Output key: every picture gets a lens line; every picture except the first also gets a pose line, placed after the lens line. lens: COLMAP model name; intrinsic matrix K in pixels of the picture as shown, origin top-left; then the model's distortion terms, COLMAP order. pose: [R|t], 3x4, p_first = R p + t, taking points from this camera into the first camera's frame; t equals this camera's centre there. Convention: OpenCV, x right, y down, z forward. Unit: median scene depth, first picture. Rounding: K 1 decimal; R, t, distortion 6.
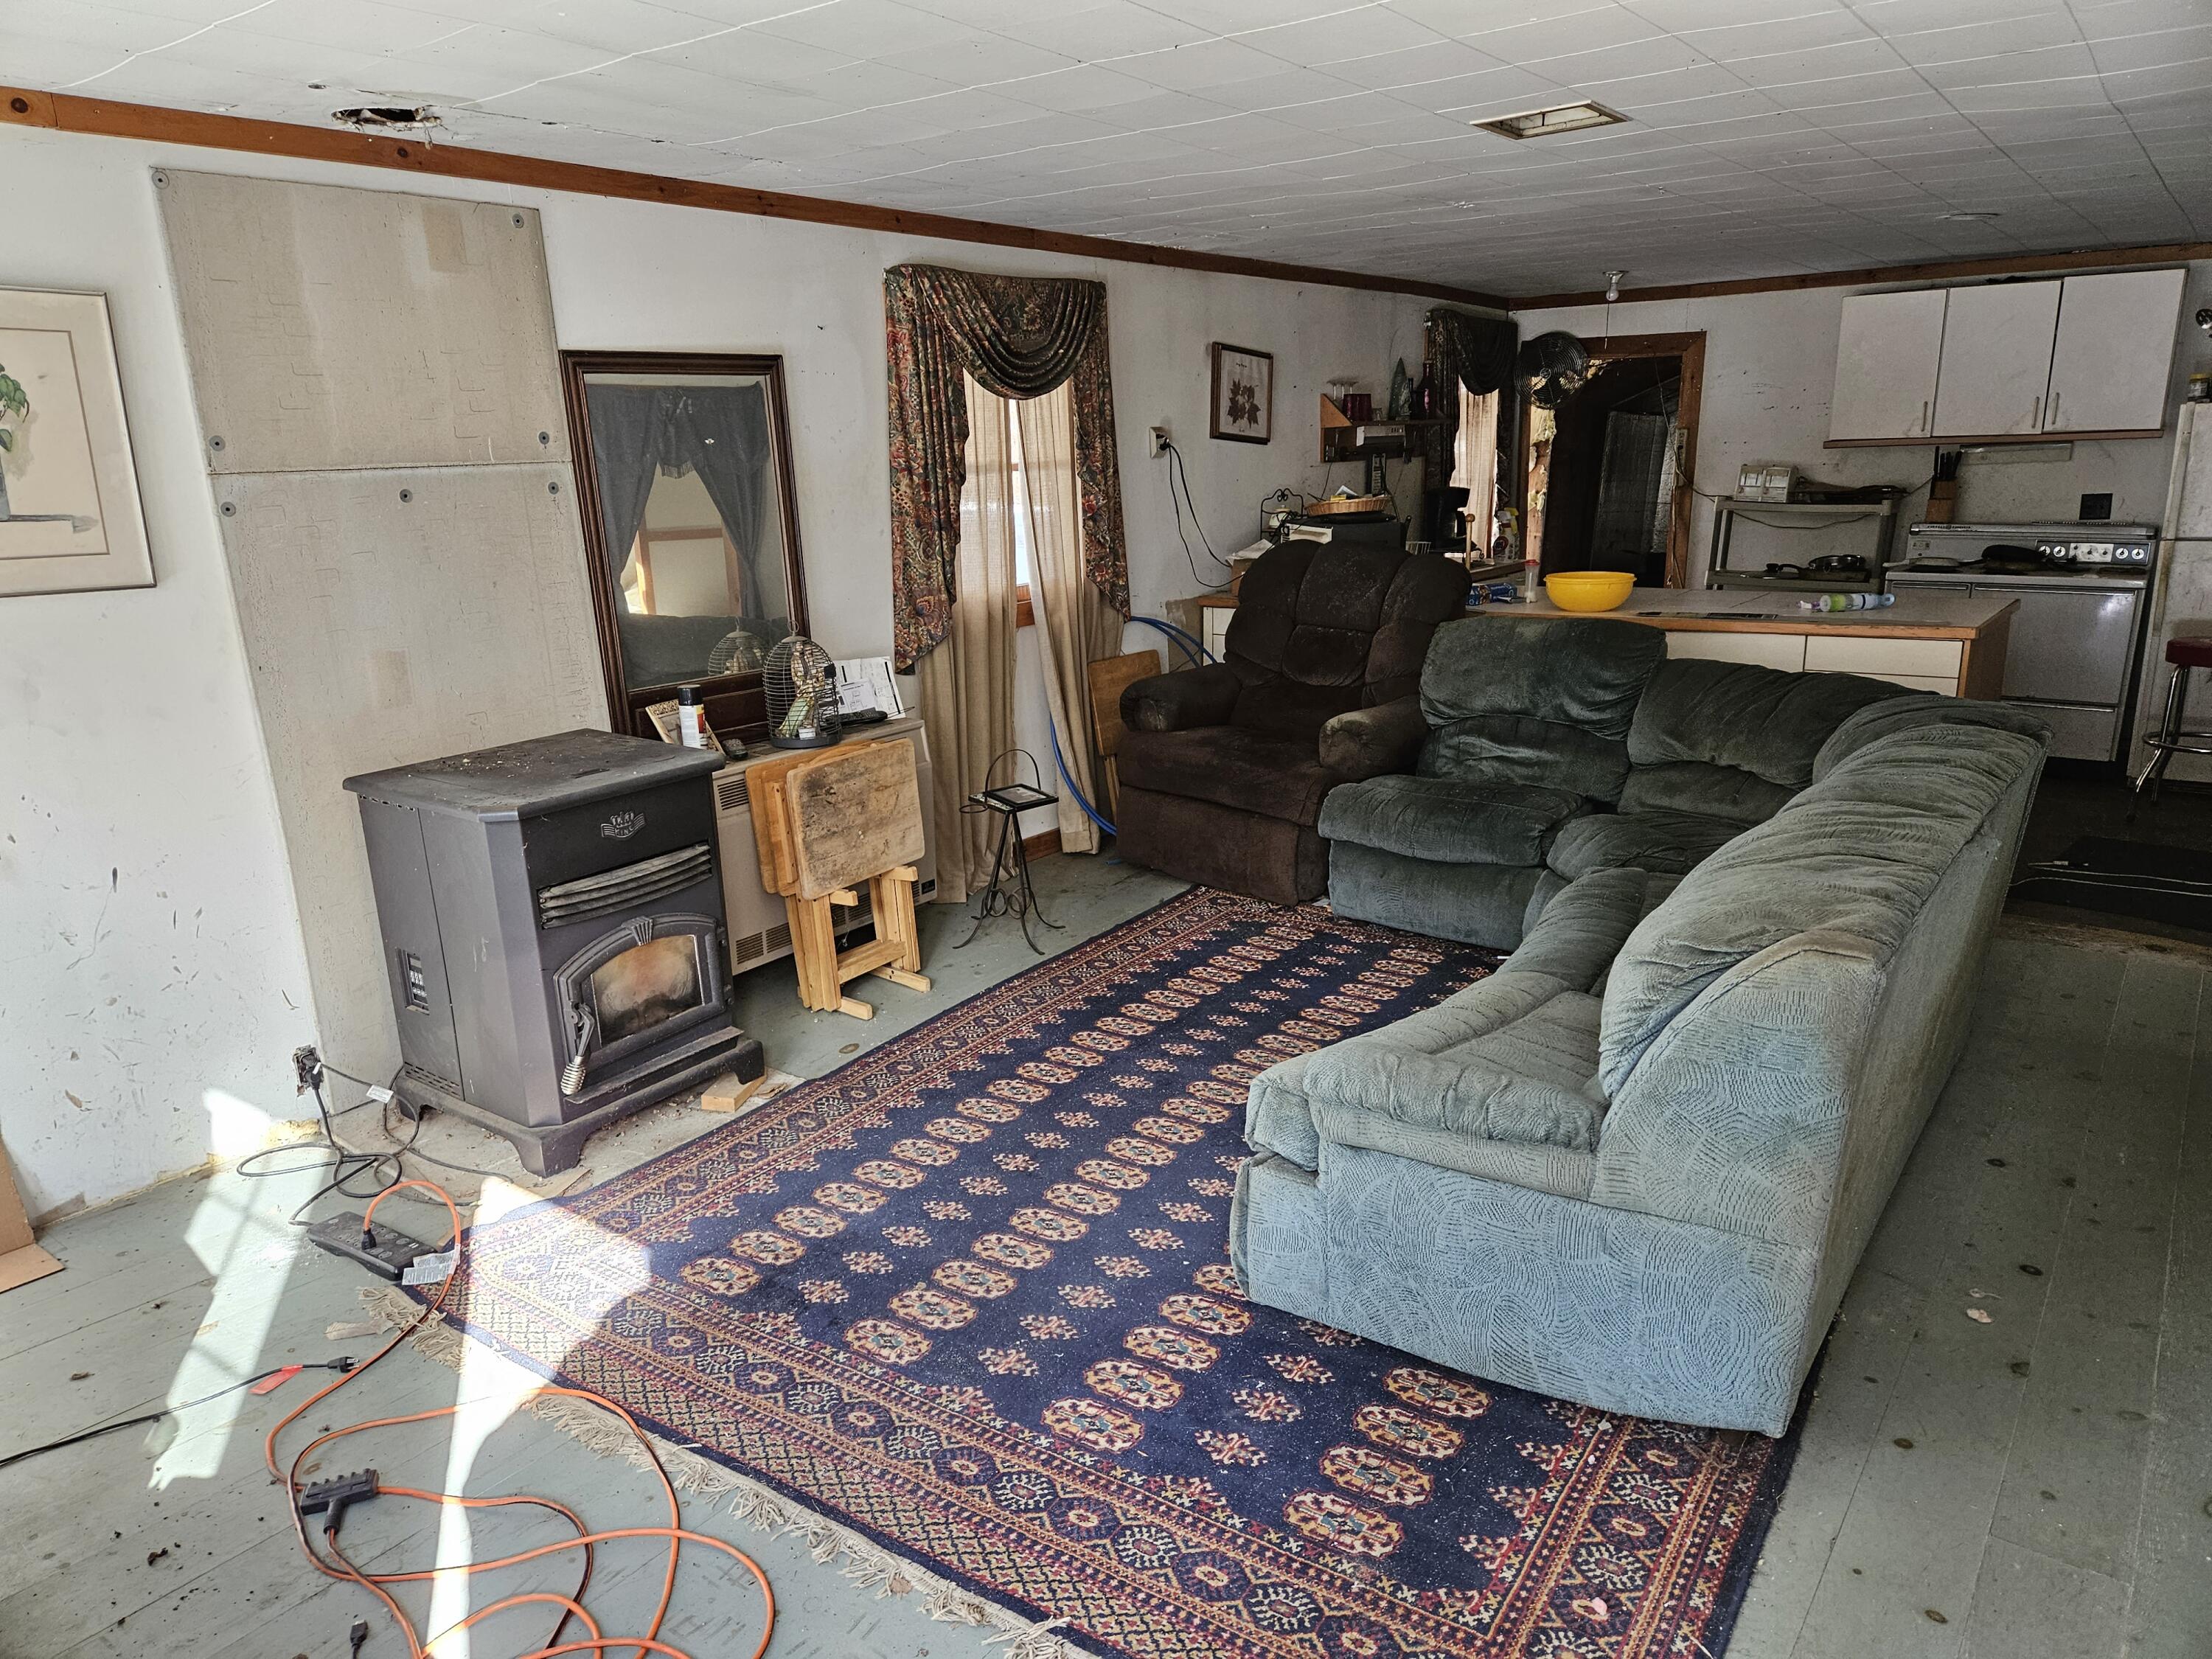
lens RADIAL K [[1446.1, 0, 1106.0], [0, 1446.1, 829.5], [0, 0, 1]] dist [0.005385, 0.001256]
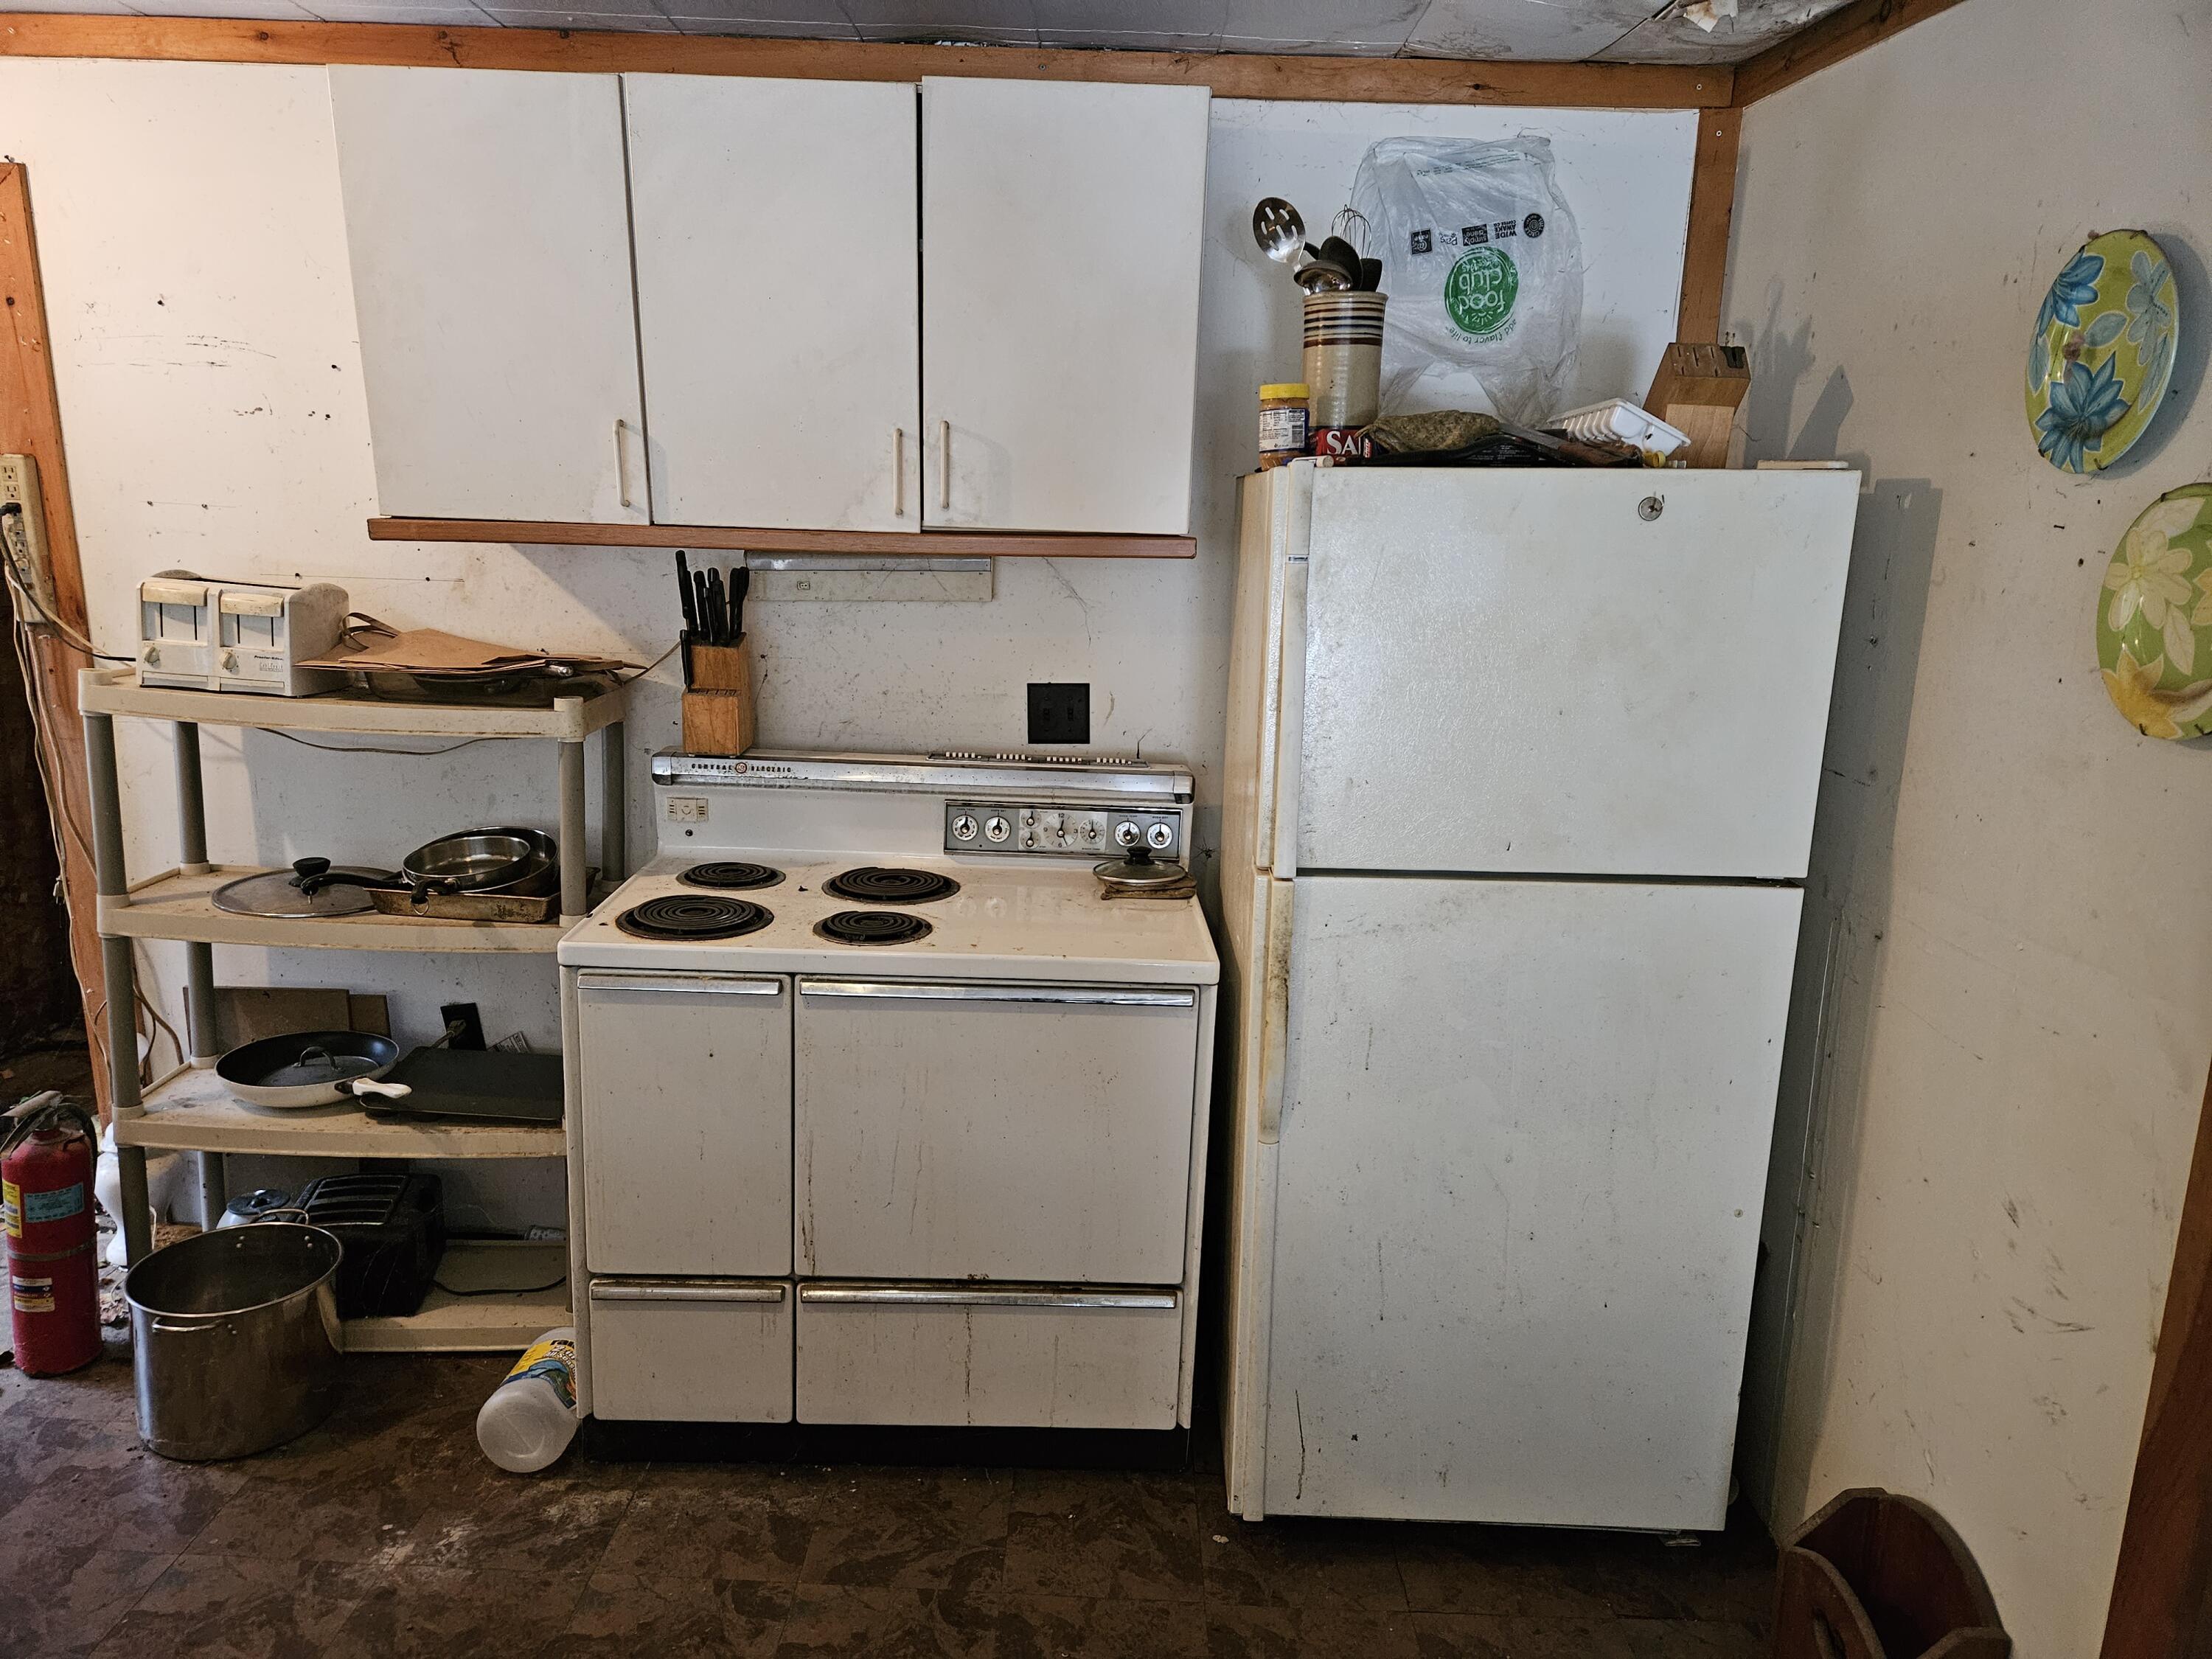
lens RADIAL K [[1446.1, 0, 1106.0], [0, 1446.1, 829.5], [0, 0, 1]] dist [0.005385, 0.001256]
pose [[0.787419, -0.088571, 0.610022, 0.440726], [0.115001, 0.993356, -0.004215, -0.186503], [-0.605595, 0.073472, 0.792374, 0.670445]]
